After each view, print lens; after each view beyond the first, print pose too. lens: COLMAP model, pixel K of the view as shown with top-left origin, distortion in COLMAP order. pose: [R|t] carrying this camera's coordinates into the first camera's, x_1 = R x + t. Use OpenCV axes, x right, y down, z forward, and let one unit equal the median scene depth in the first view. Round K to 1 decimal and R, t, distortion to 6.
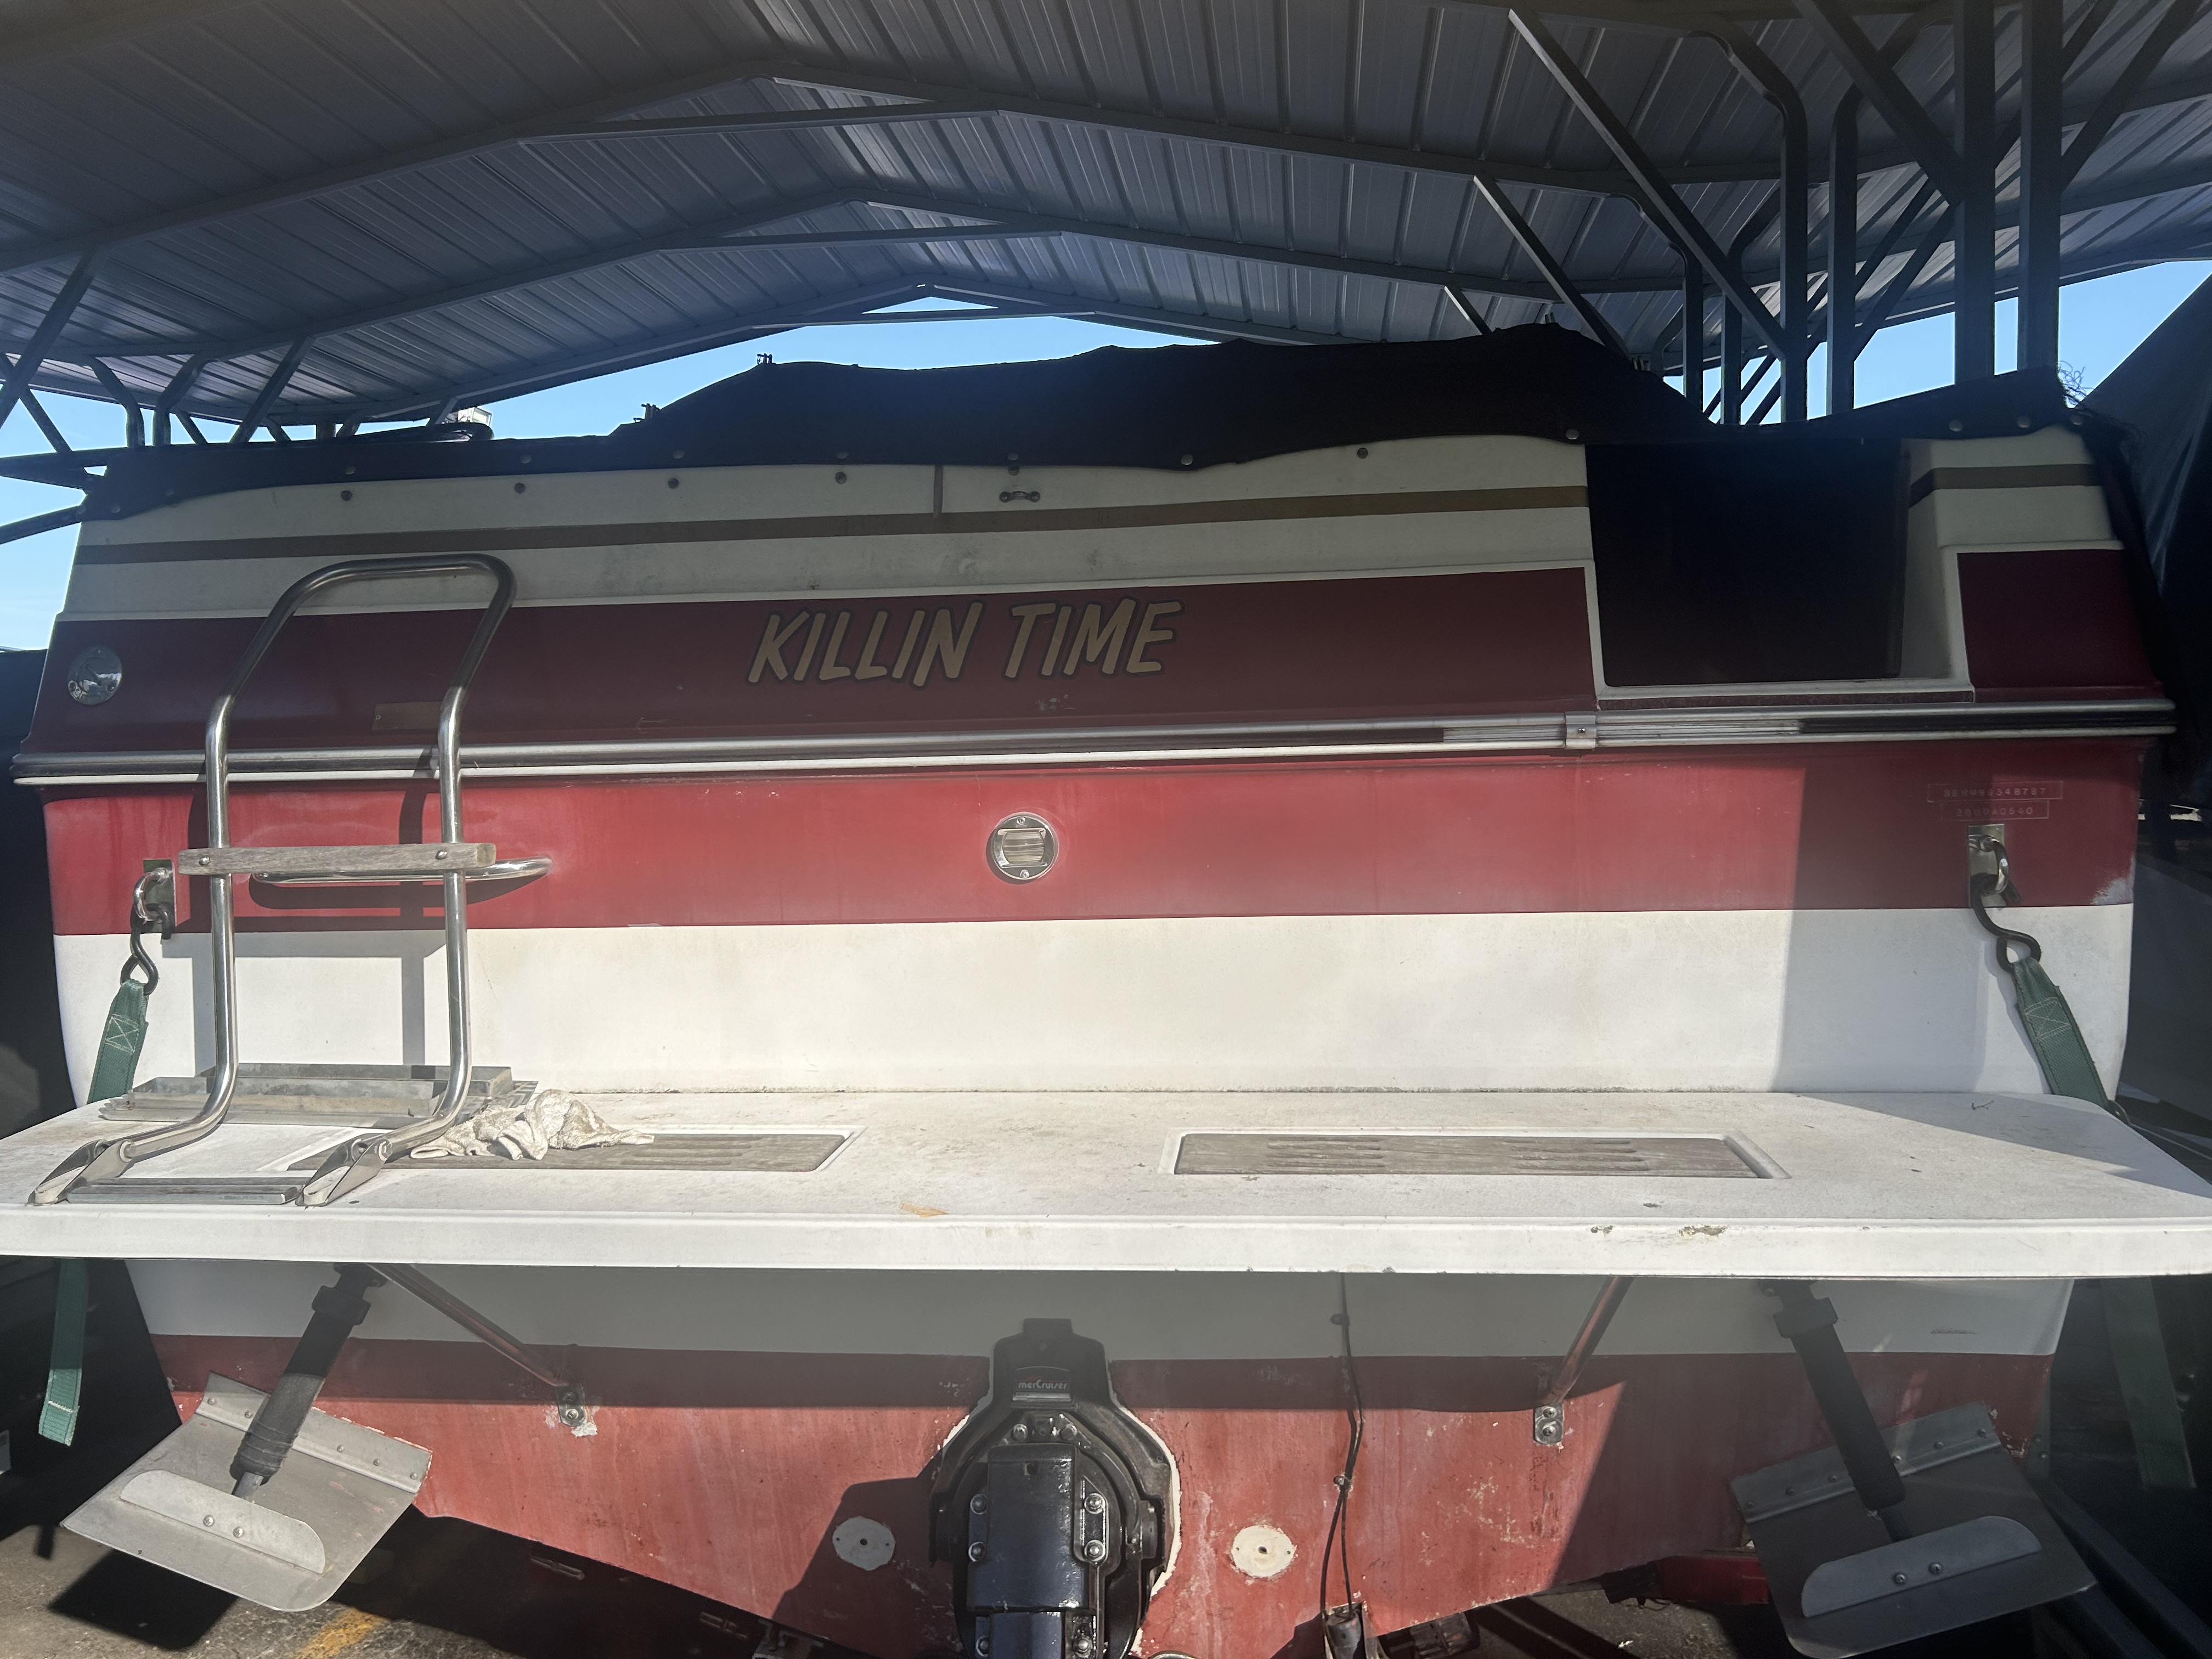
lens RADIAL K [[1656.9, 0, 1097.9], [0, 1656.9, 842.5], [0, 0, 1]] dist [0.038379, -0.046344]
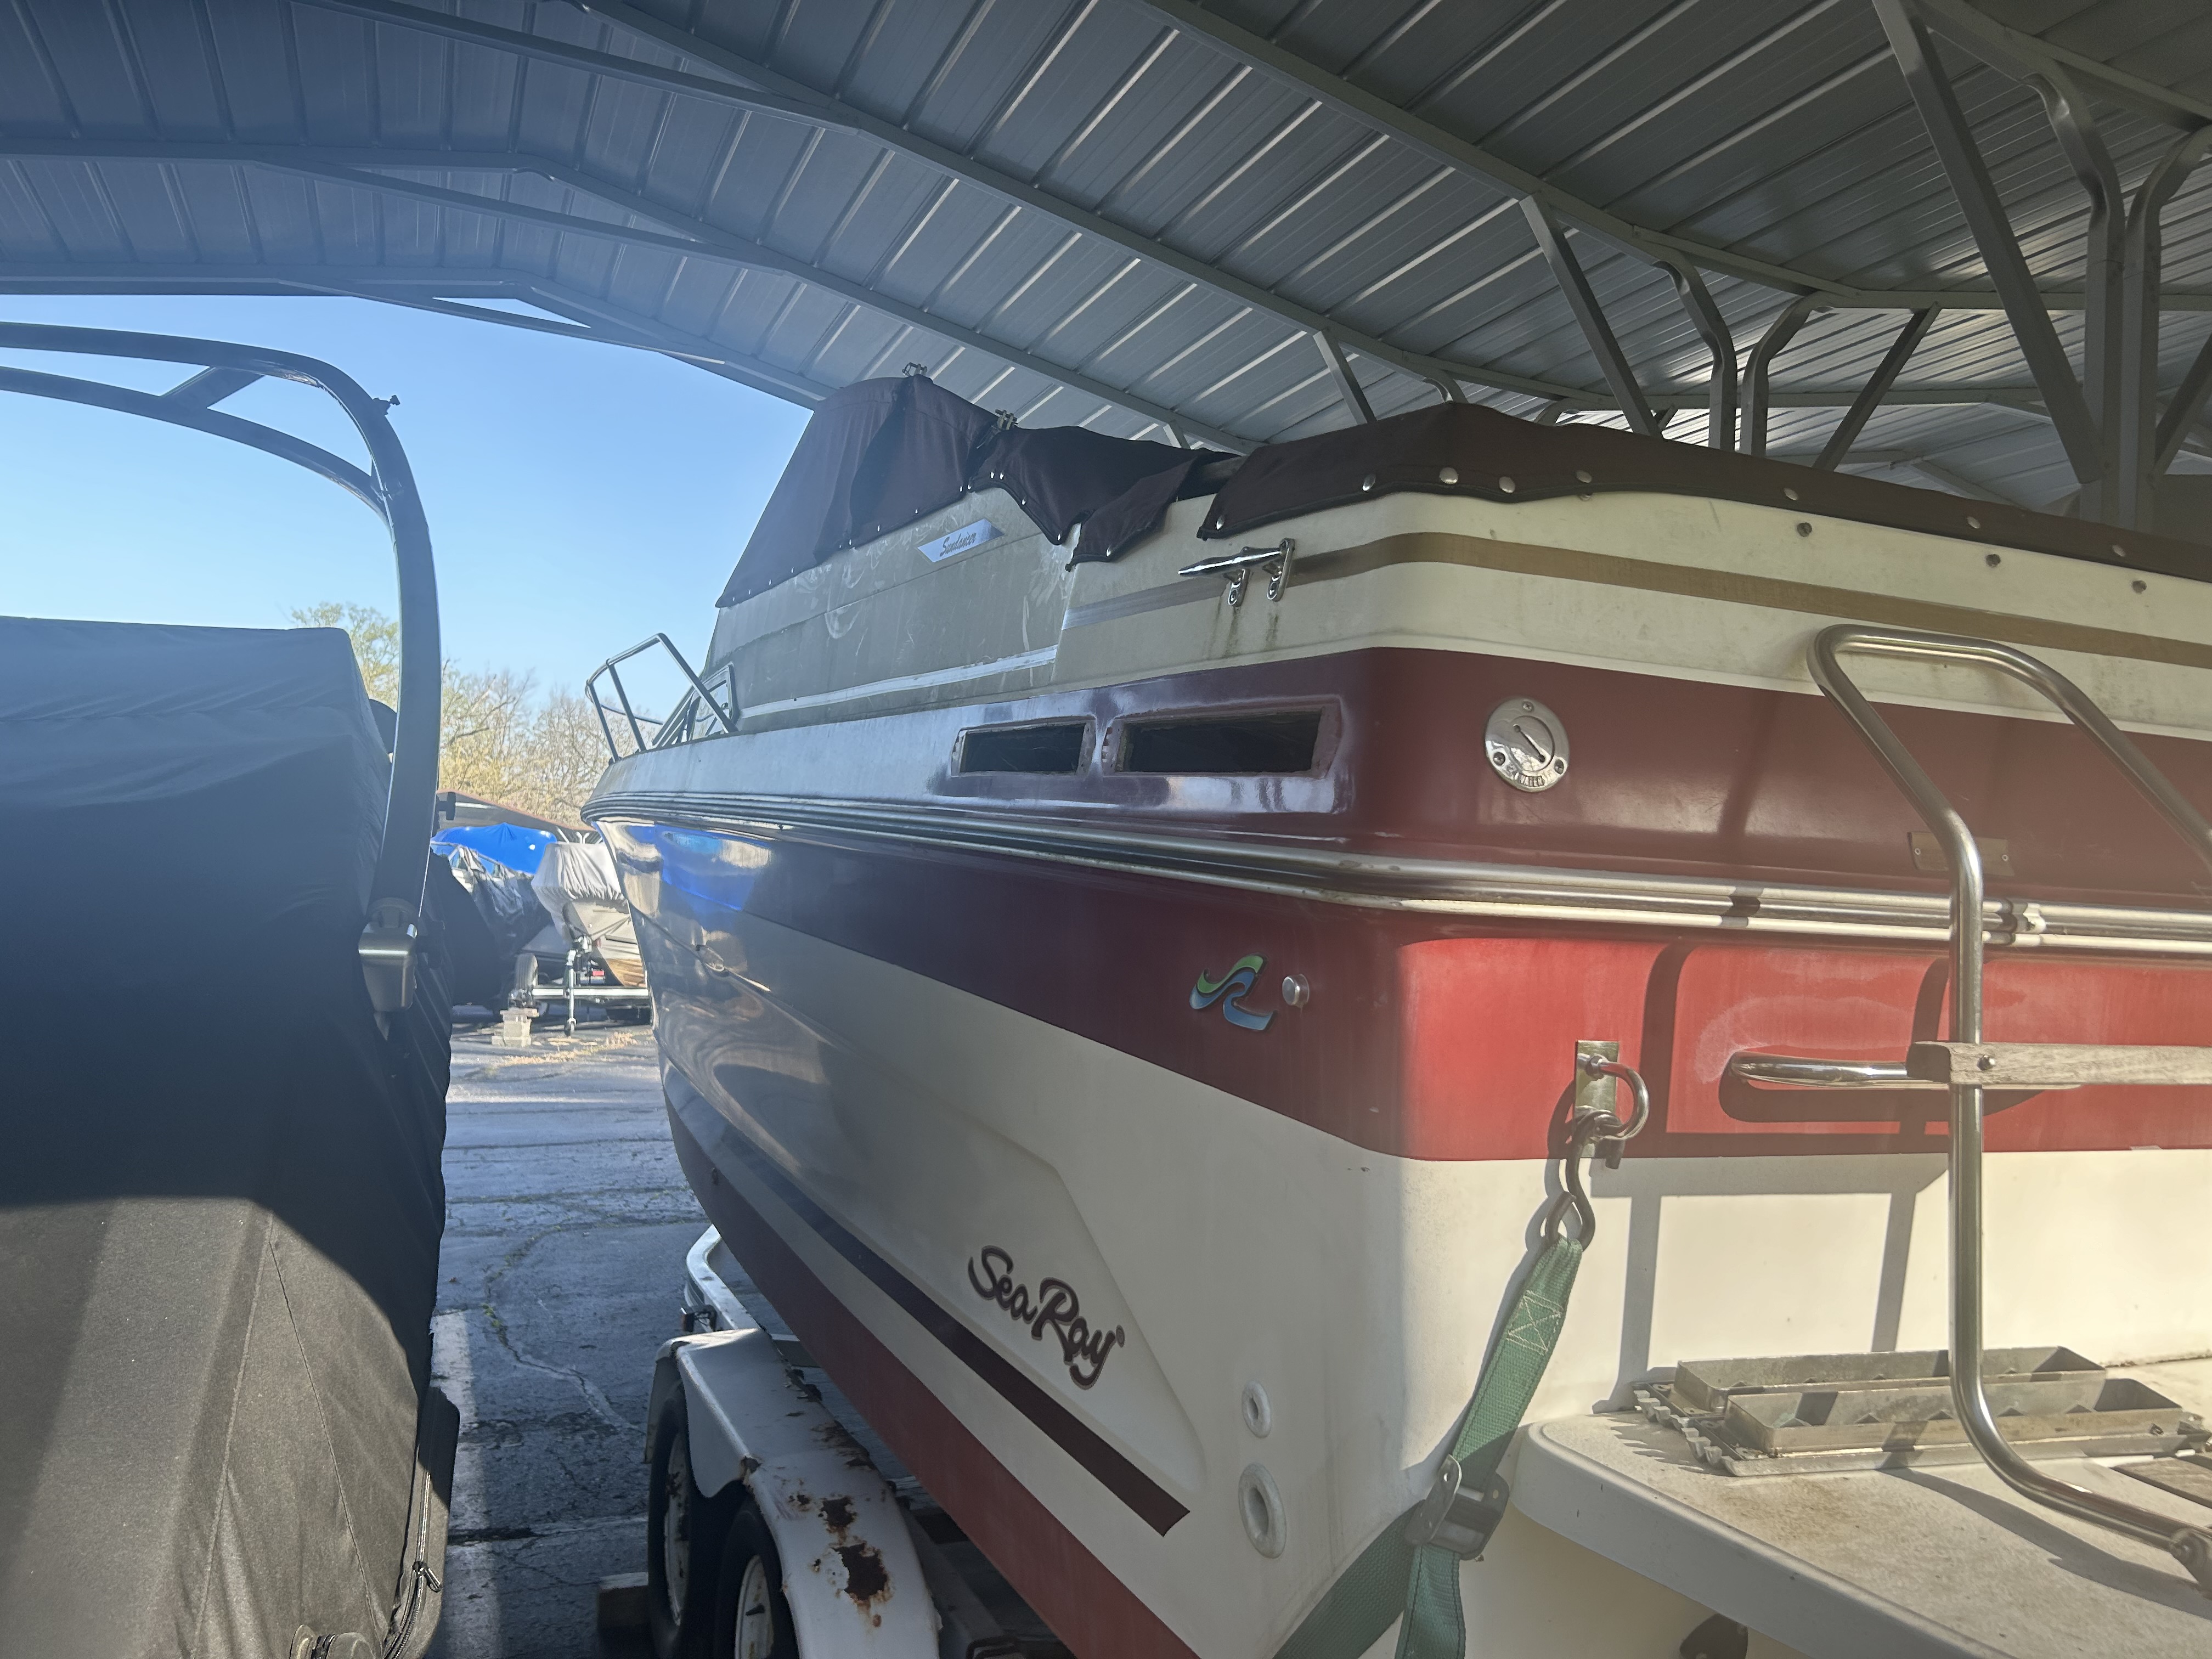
lens RADIAL K [[1656.9, 0, 1097.9], [0, 1656.9, 842.5], [0, 0, 1]] dist [0.038379, -0.046344]
pose [[0.868066, 0.084593, 0.489188, -0.863221], [-0.048476, 0.995110, -0.086057, -0.000878], [-0.494076, 0.050989, 0.867922, 0.446894]]
